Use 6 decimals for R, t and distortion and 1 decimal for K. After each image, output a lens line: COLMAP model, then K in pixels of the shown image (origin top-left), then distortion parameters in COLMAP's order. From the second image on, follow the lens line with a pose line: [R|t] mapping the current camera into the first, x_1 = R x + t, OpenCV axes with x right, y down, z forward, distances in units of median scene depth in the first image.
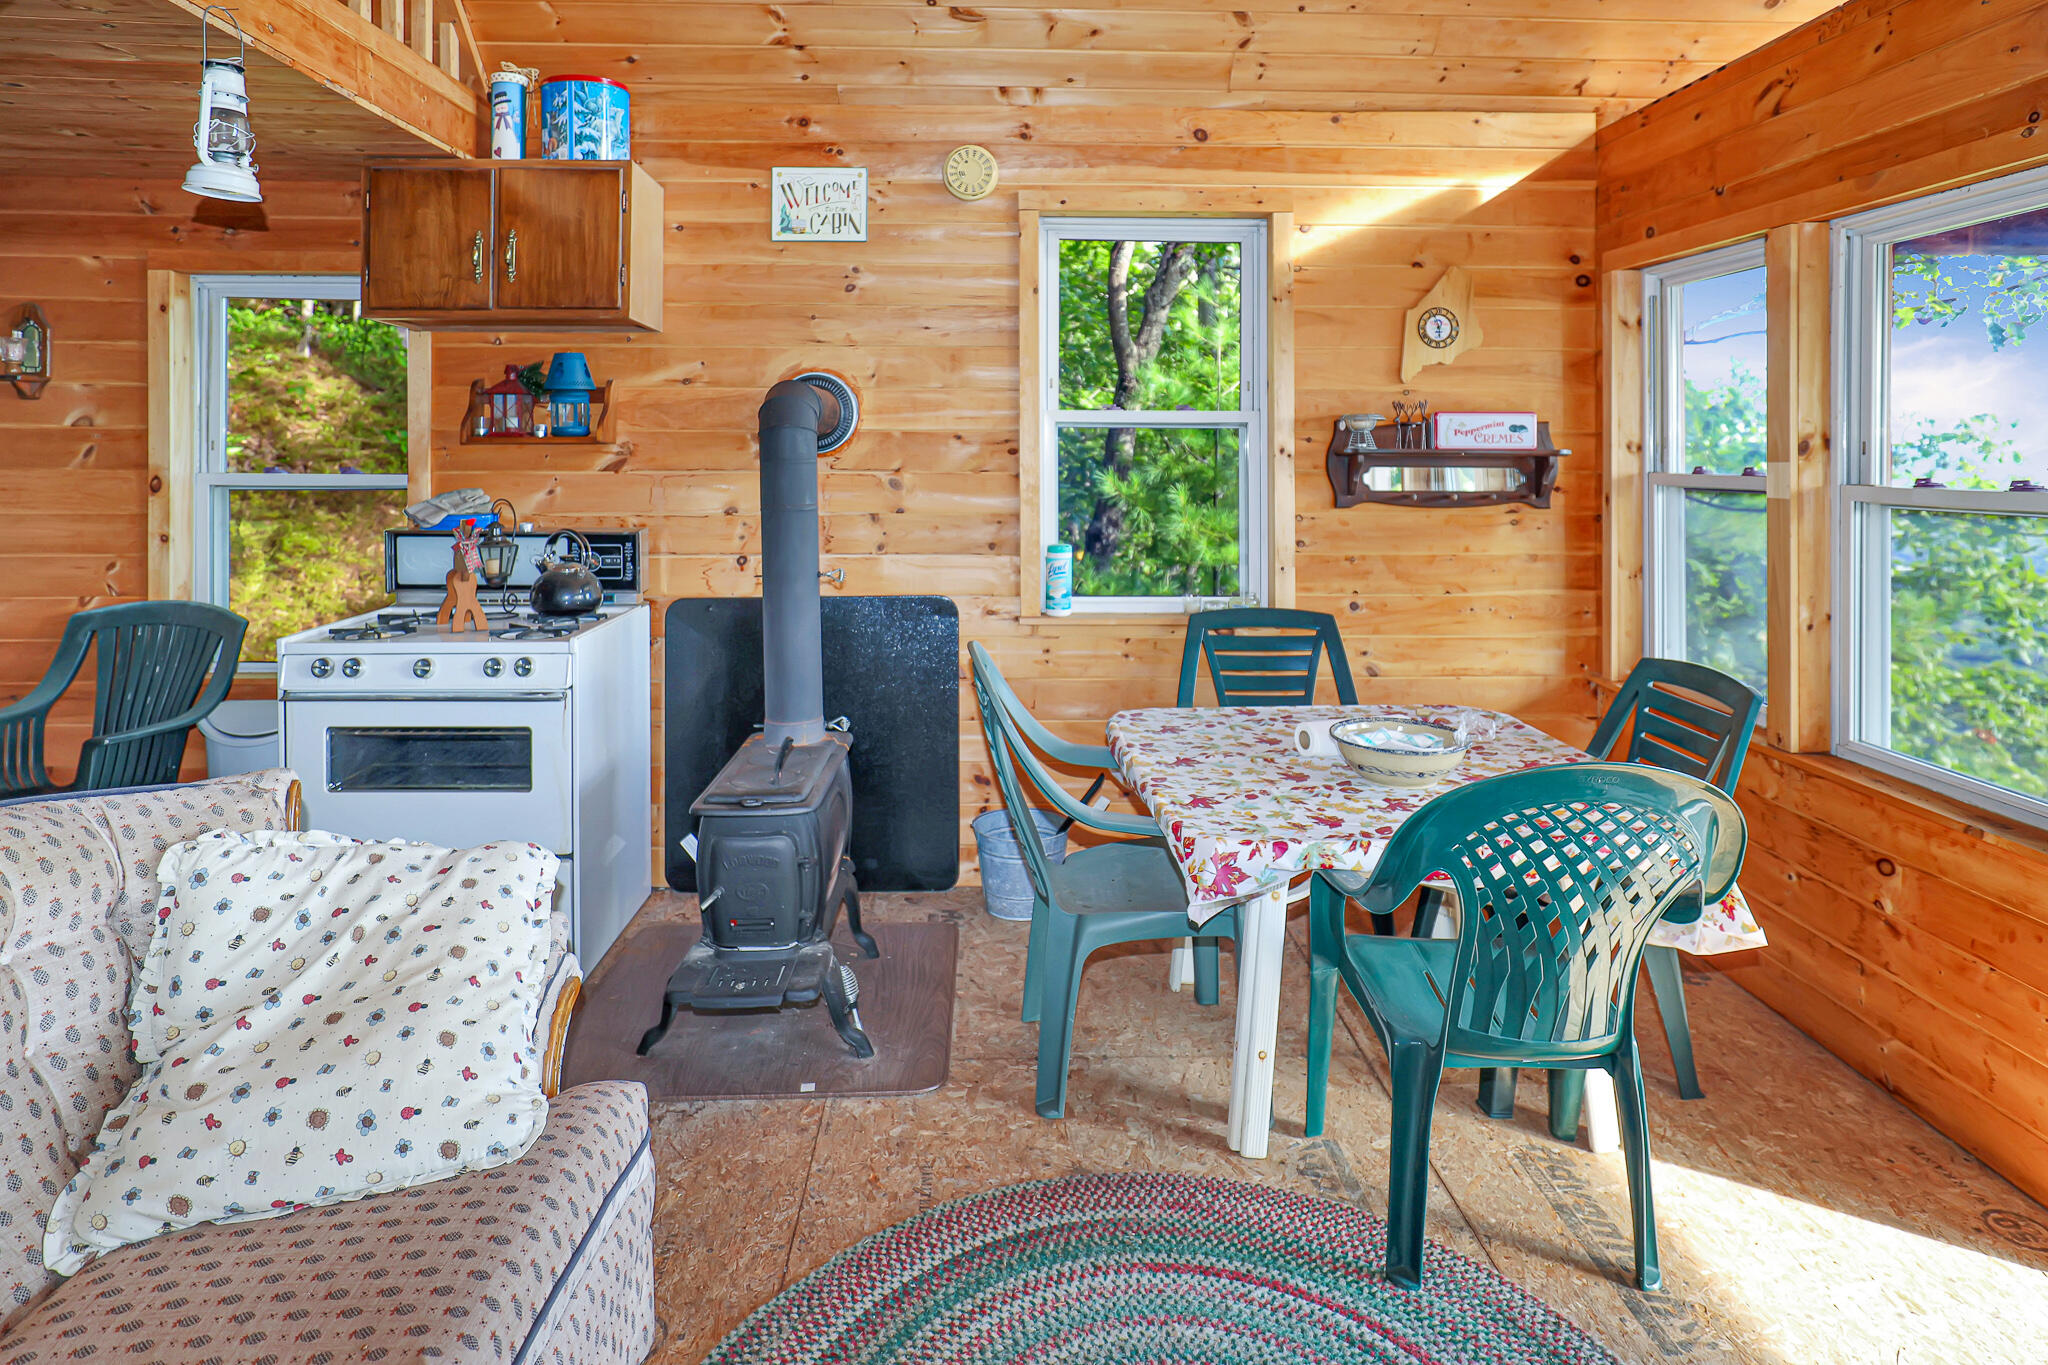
lens RADIAL K [[1149.5, 0, 1066.0], [0, 1149.5, 681.9], [0, 0, 1]] dist [0.001025, 0.000396]
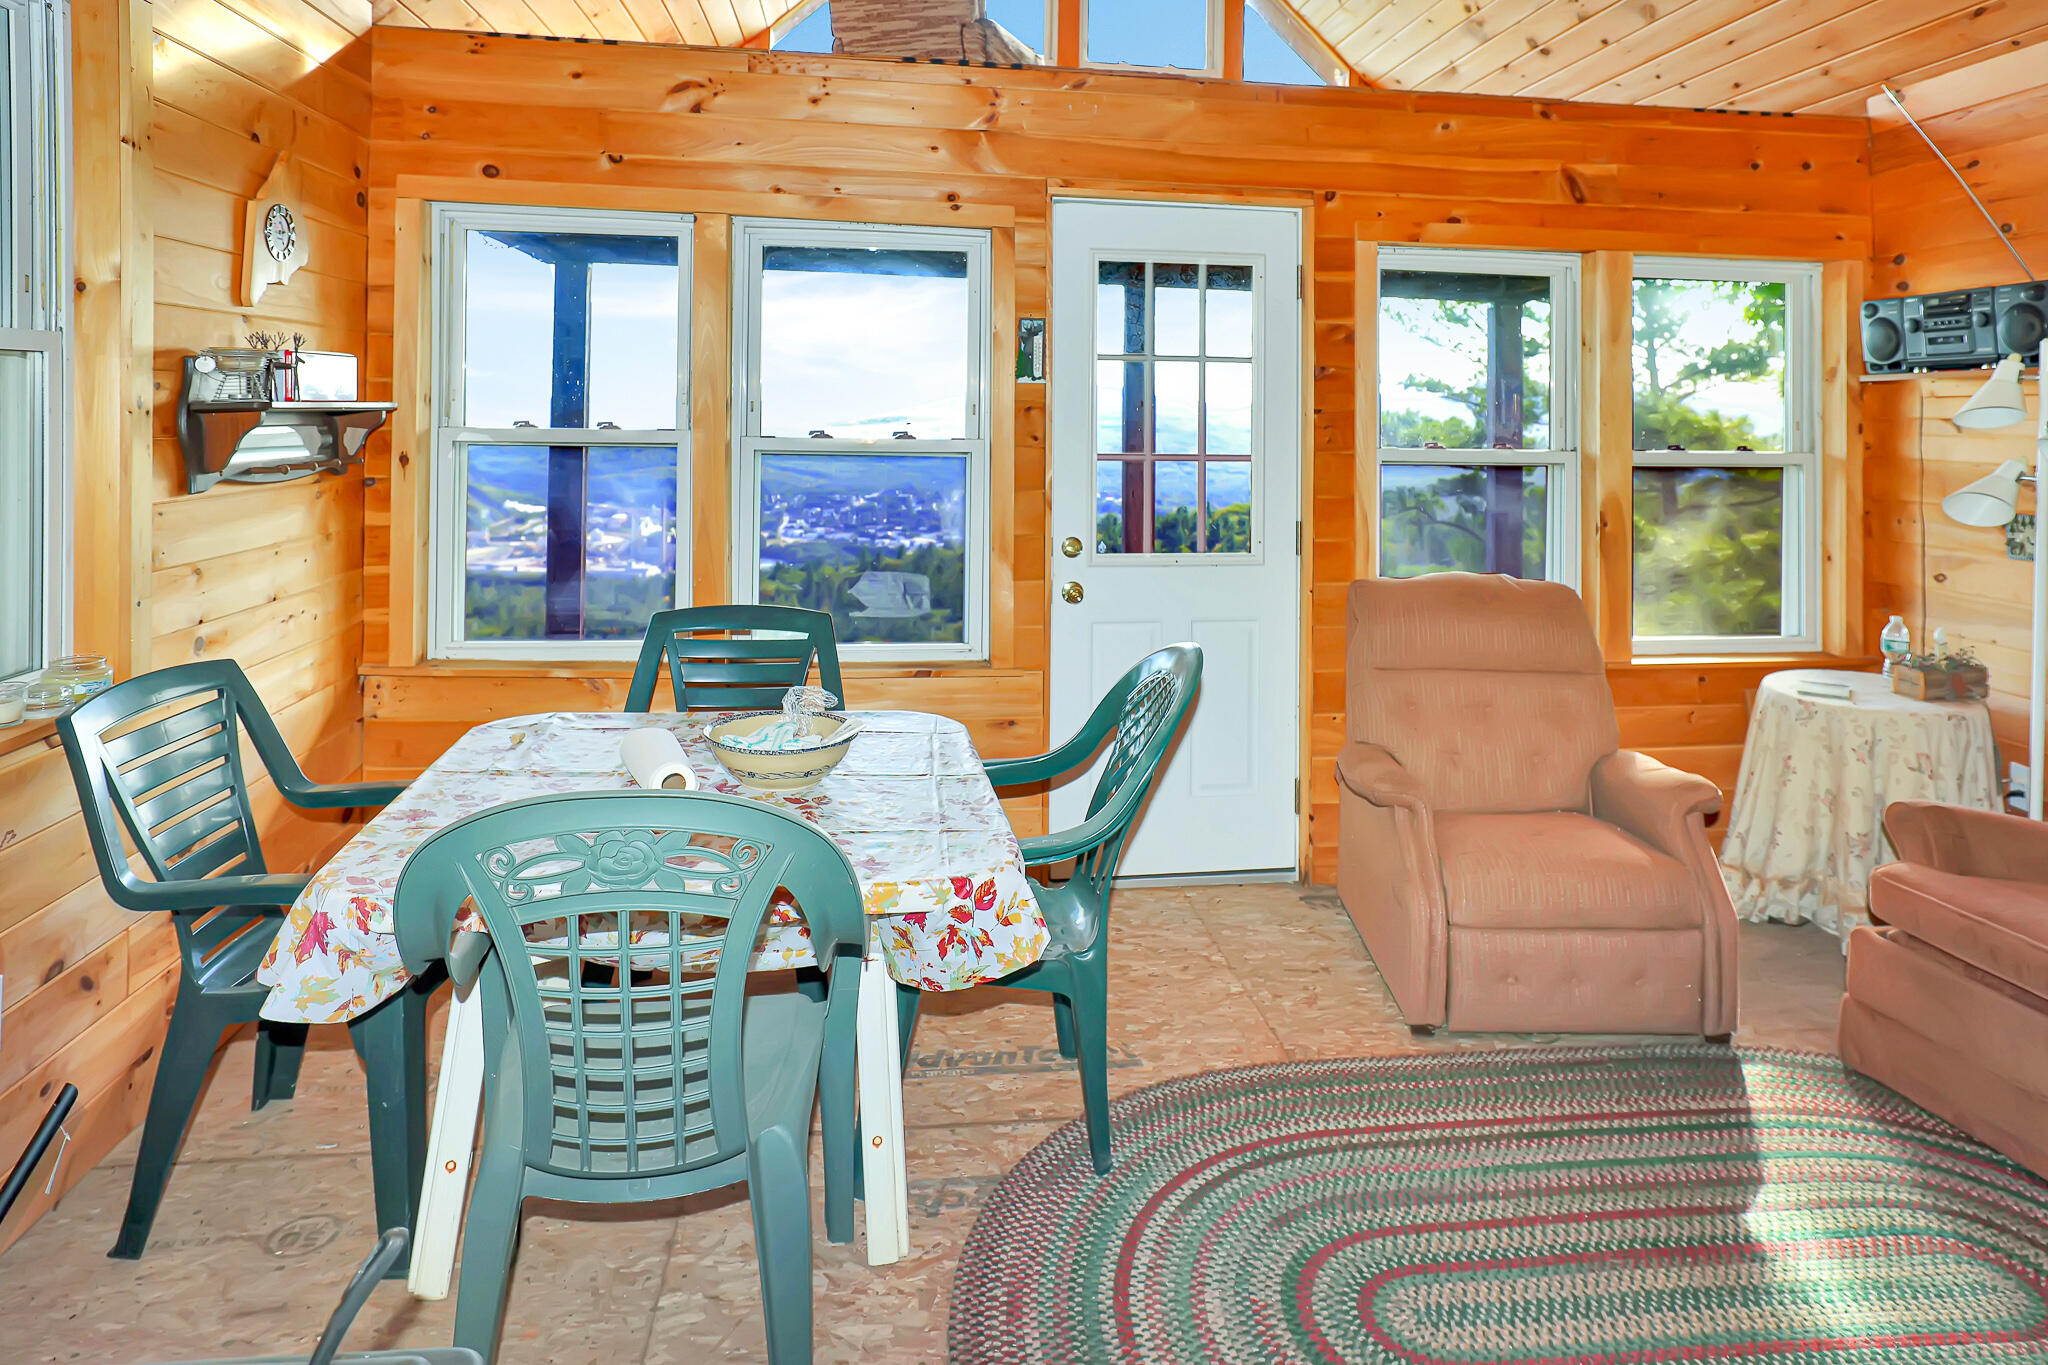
lens RADIAL K [[1164.1, 0, 1026.7], [0, 1164.1, 590.0], [0, 0, 1]] dist [0.000732, 0.000171]
pose [[-0.054646, -0.153749, 0.986598, -0.462147], [0.176266, 0.971071, 0.161093, -0.135932], [-0.982825, 0.182706, -0.025964, 0.636340]]
